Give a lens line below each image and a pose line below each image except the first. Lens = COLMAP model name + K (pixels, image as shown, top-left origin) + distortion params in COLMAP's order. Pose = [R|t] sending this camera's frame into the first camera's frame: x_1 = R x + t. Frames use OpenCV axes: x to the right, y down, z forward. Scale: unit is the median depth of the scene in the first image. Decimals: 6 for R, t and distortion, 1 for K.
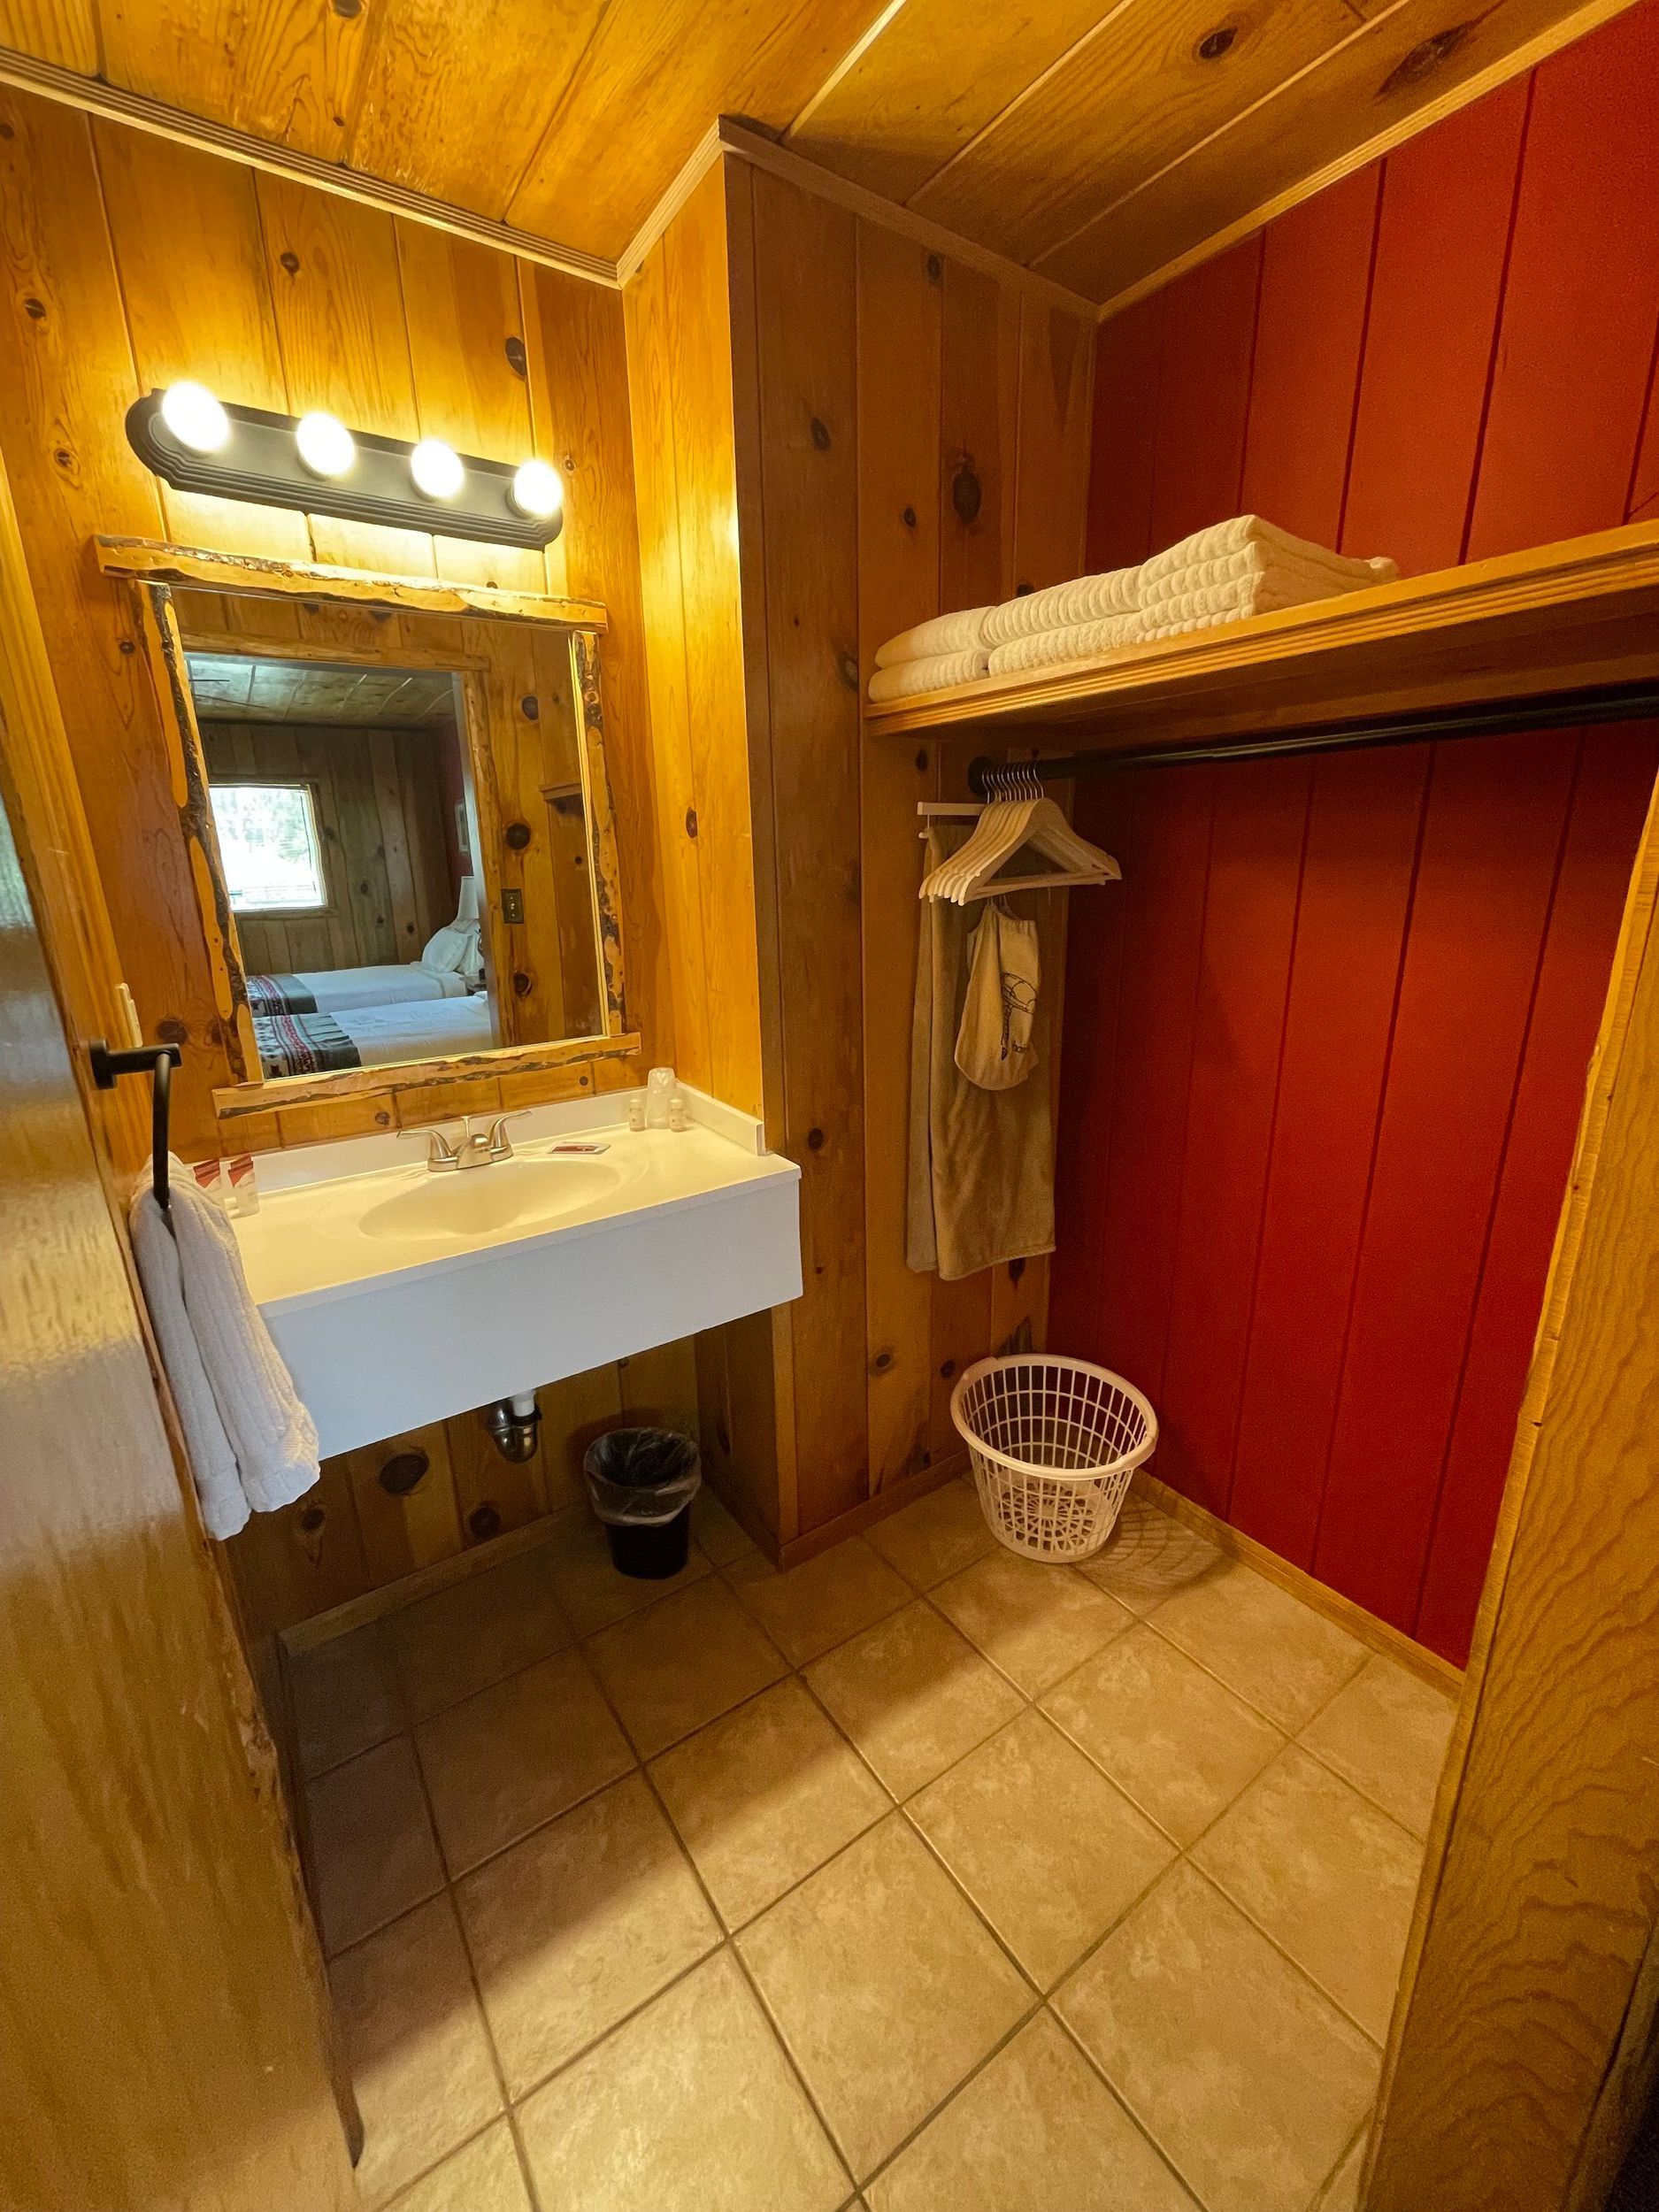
lens RADIAL K [[899.7, 0, 829.5], [0, 899.7, 1106.0], [0, 0, 1]] dist [-0.001247, -0.000817]
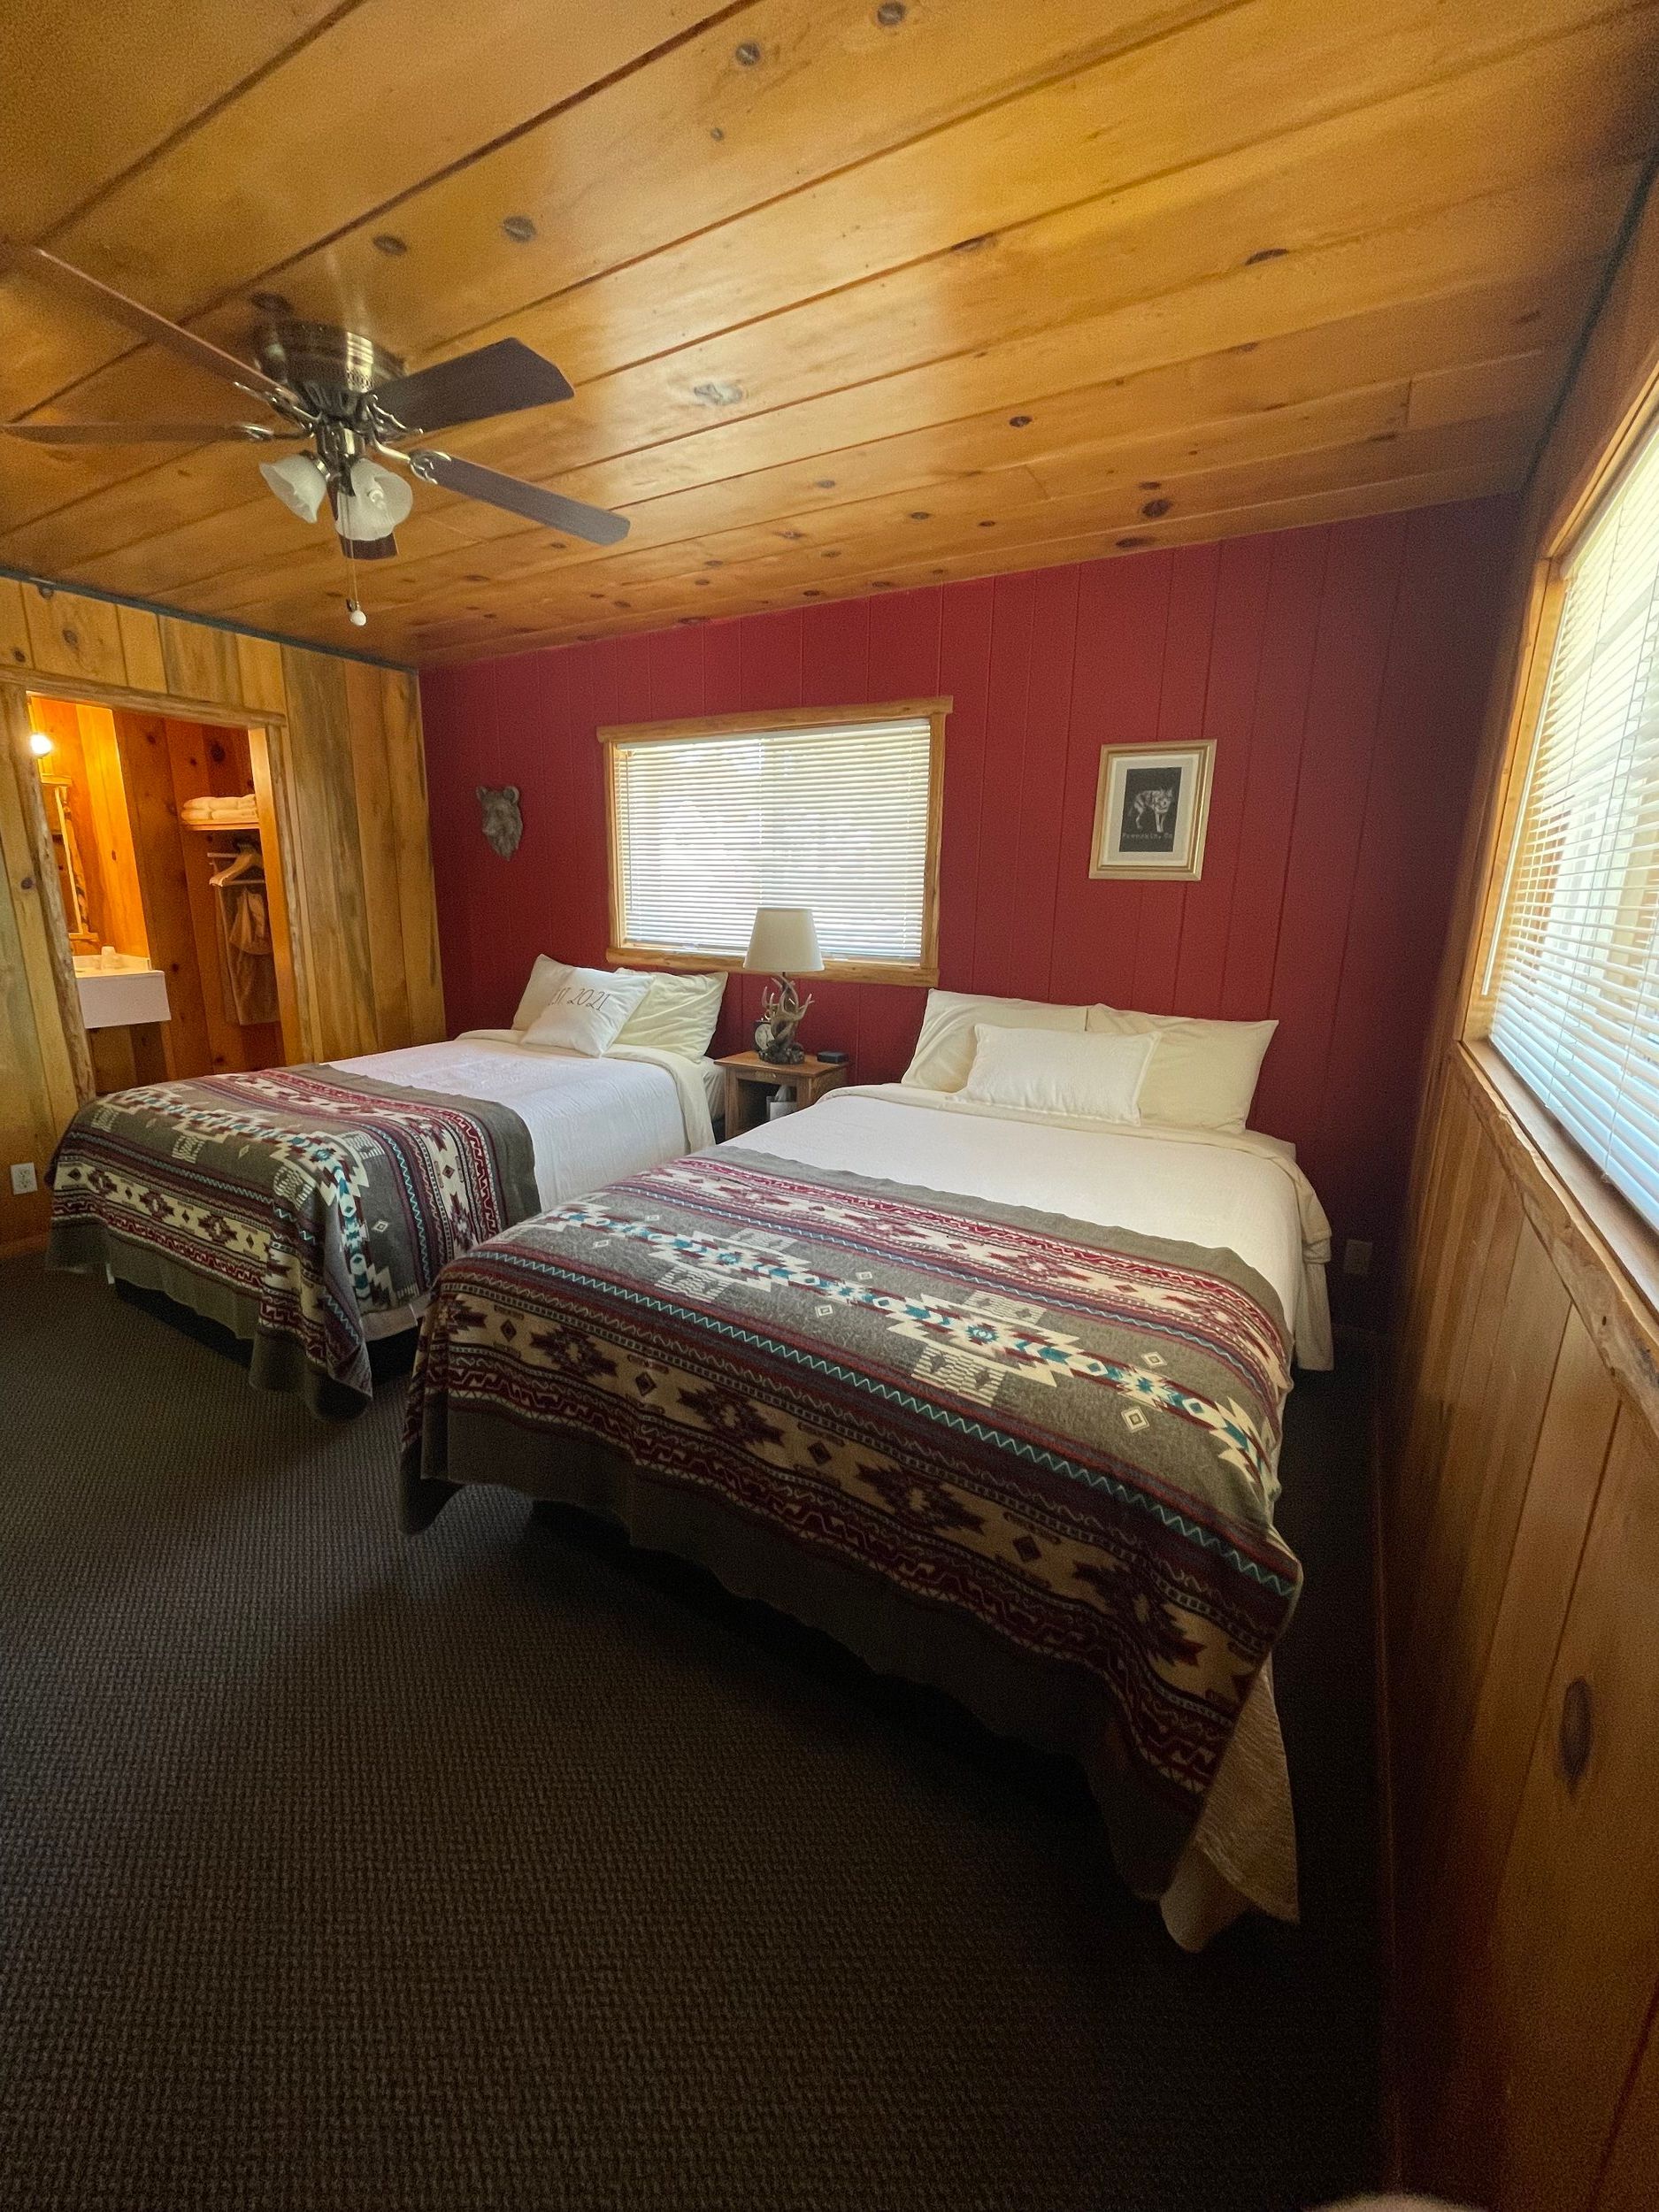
lens RADIAL K [[899.7, 0, 829.5], [0, 899.7, 1106.0], [0, 0, 1]] dist [-0.001247, -0.000817]
pose [[0.900592, -0.064647, 0.429832, 0.595613], [0.079394, 0.996708, -0.016442, 0.681816], [-0.427354, 0.048934, 0.902759, -2.424312]]
